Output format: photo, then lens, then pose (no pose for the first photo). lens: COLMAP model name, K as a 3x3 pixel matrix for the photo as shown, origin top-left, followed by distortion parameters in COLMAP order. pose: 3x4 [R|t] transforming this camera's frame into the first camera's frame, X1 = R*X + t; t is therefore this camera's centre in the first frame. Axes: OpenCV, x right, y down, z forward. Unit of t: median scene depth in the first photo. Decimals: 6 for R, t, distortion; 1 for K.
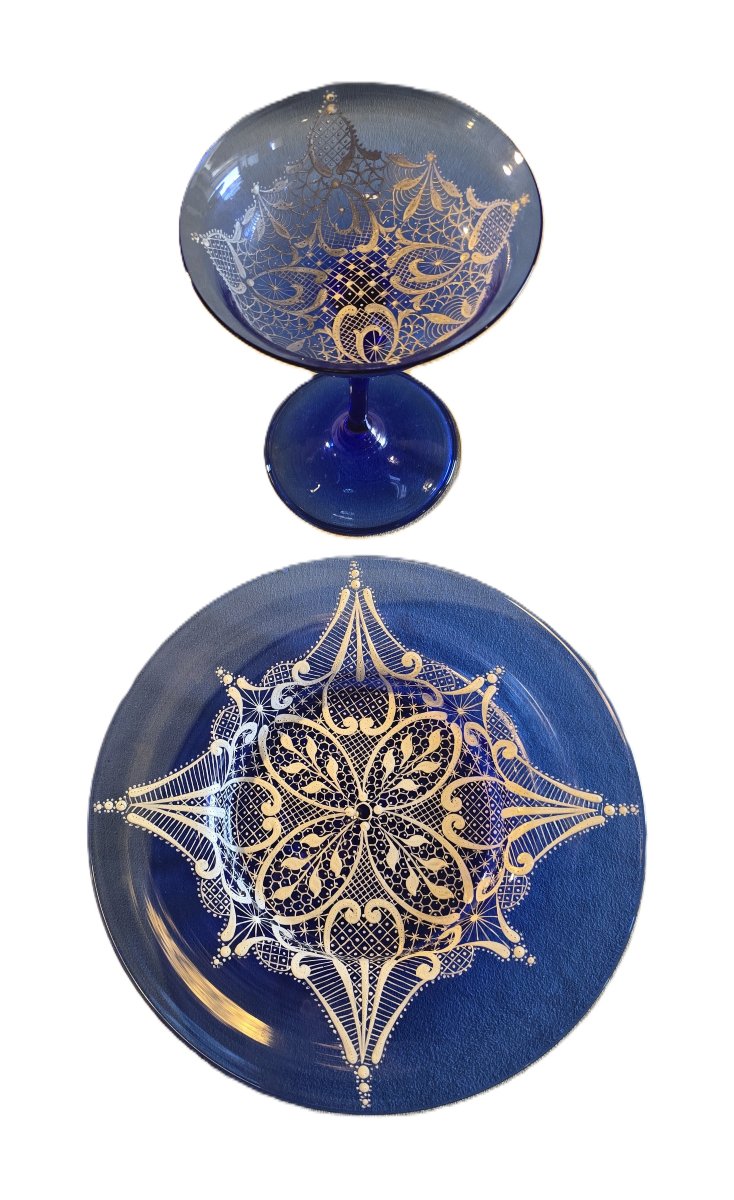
lens RADIAL K [[963.8, 0, 300.5], [0, 963.8, 639.3], [0, 0, 1]] dist [0.154111, -0.427924]
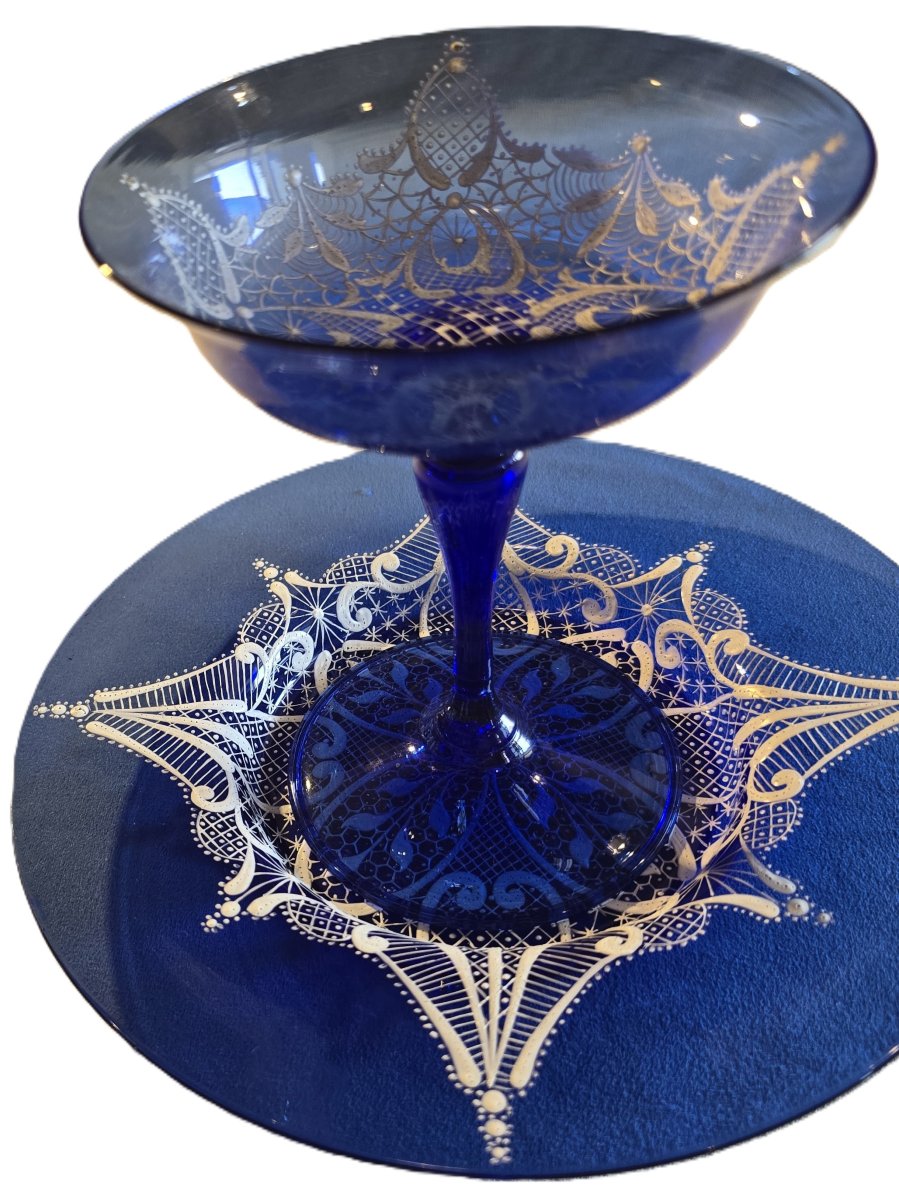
lens RADIAL K [[1193.4, 0, 309.7], [0, 1193.4, 643.3], [0, 0, 1]] dist [0.093081, -0.314796]
pose [[0.995563, 0.004468, -0.093995, 0.025965], [-0.046909, 0.889476, -0.454569, 0.457547], [0.081575, 0.456961, 0.885738, 0.332207]]
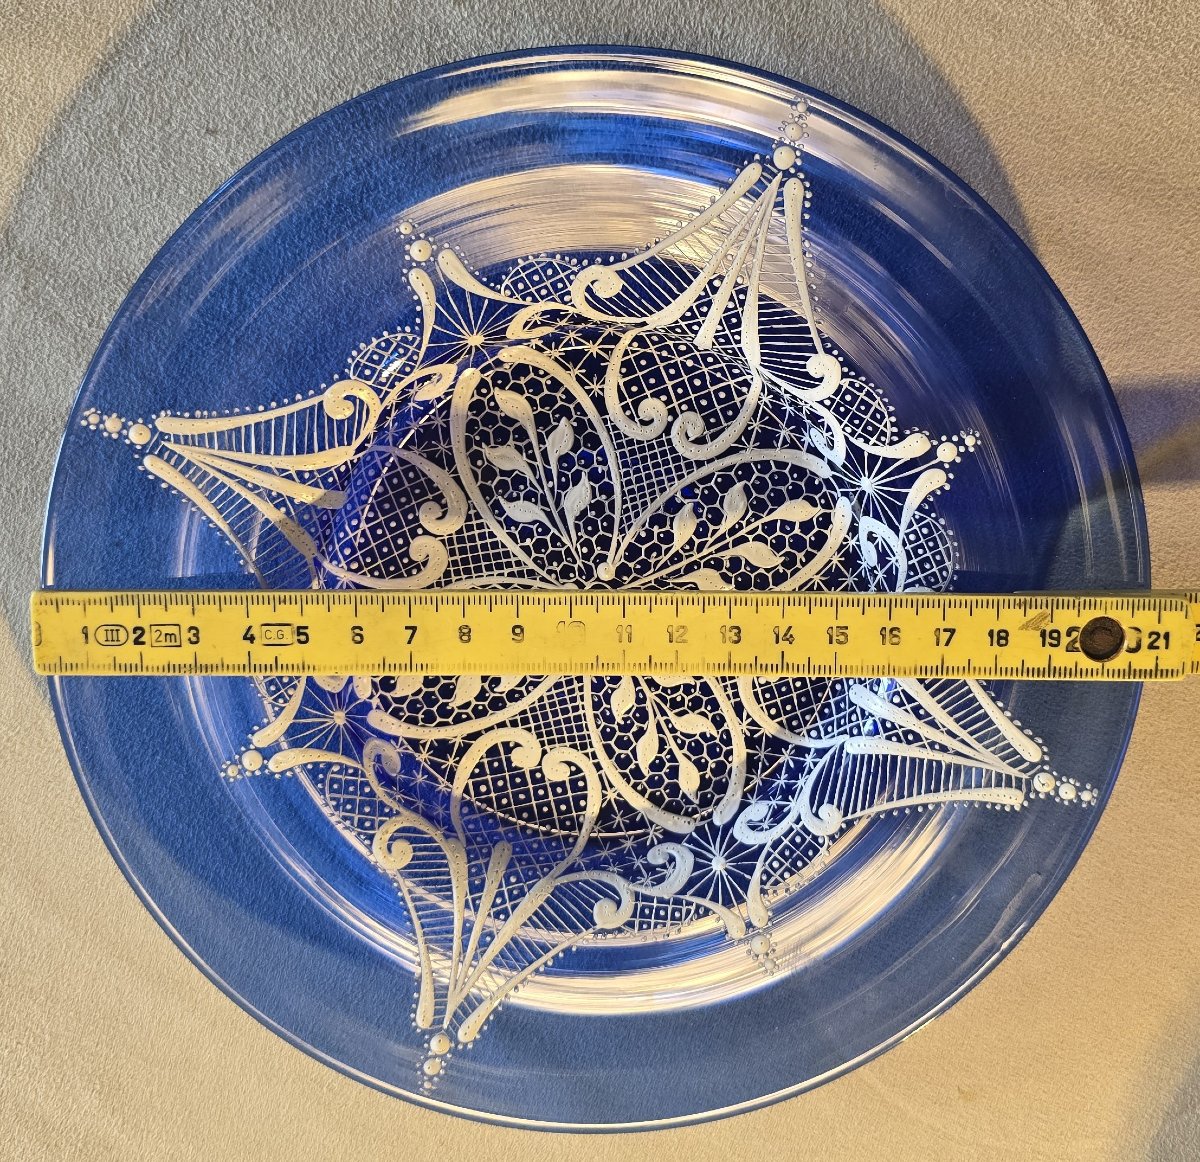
lens RADIAL K [[1468.2, 0, 656.8], [0, 1468.2, 506.5], [0, 0, 1]] dist [0.214777, -0.885148]
pose [[-0.935070, -0.353749, -0.022476, 0.071445], [0.339442, -0.911906, 0.230666, 0.054462], [-0.102094, 0.208059, 0.972773, 0.235472]]
